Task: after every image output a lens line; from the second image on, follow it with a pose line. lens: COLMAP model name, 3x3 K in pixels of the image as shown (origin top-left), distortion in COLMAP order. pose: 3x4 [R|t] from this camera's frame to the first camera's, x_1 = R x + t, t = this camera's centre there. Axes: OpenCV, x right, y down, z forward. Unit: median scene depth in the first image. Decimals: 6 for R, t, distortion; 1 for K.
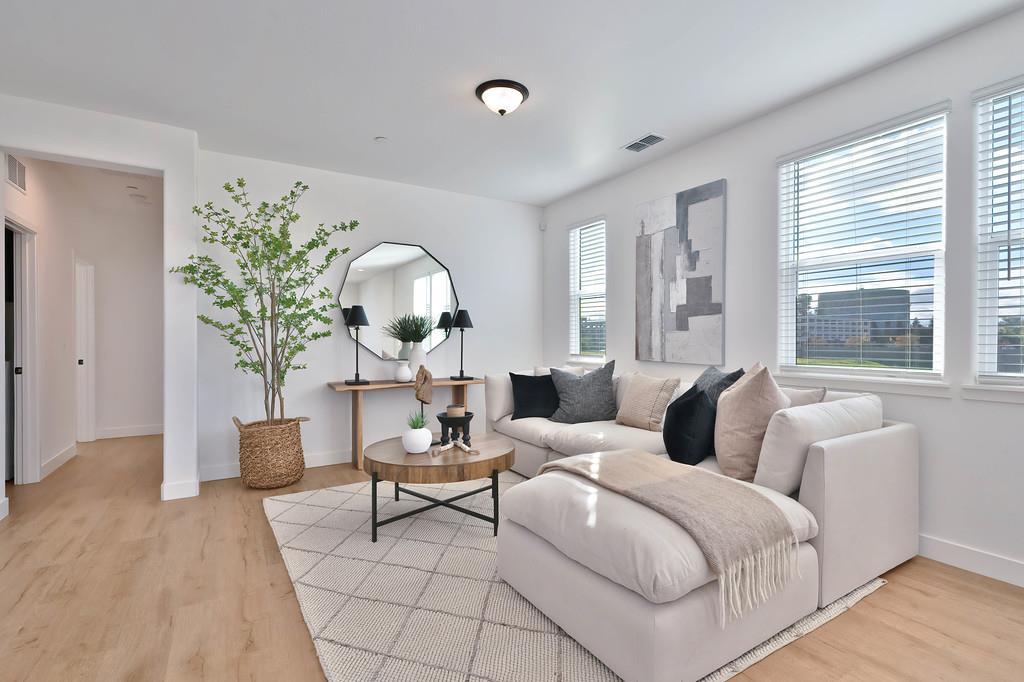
lens RADIAL K [[480.2, 0, 529.6], [0, 480.2, 340.0], [0, 0, 1]] dist [-0.003943, -0.000624]
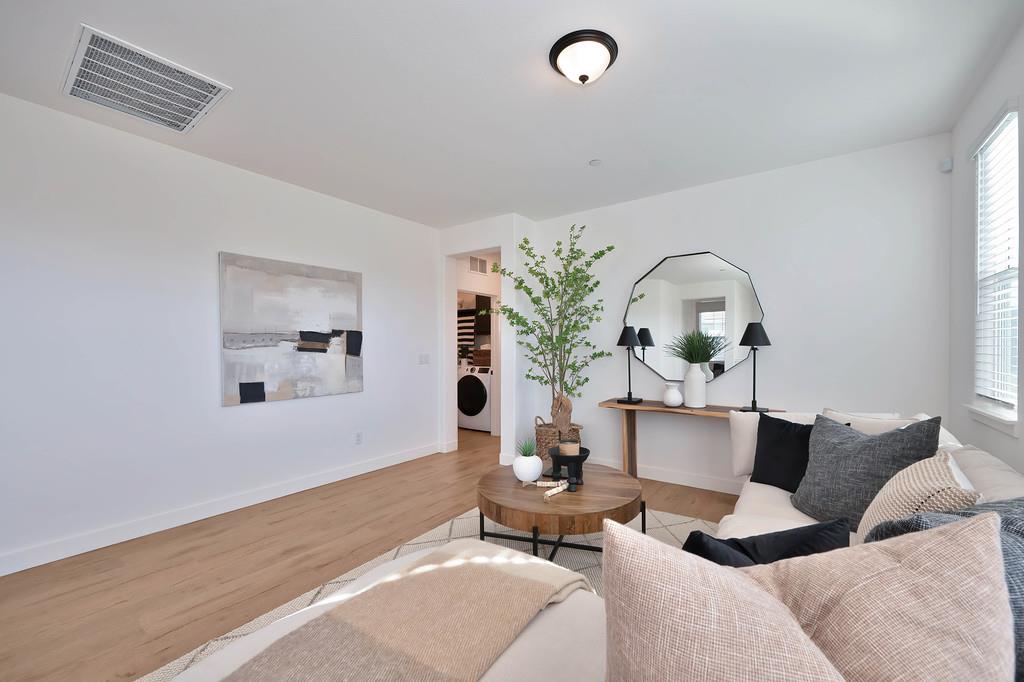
lens RADIAL K [[406.2, 0, 526.3], [0, 406.2, 352.0], [0, 0, 1]] dist [0.001182, -0.000286]
pose [[0.387858, 0.005684, -0.921702, 0.408253], [0.000780, 0.999979, 0.006495, -0.025857], [0.921719, -0.003238, 0.387845, 0.522987]]
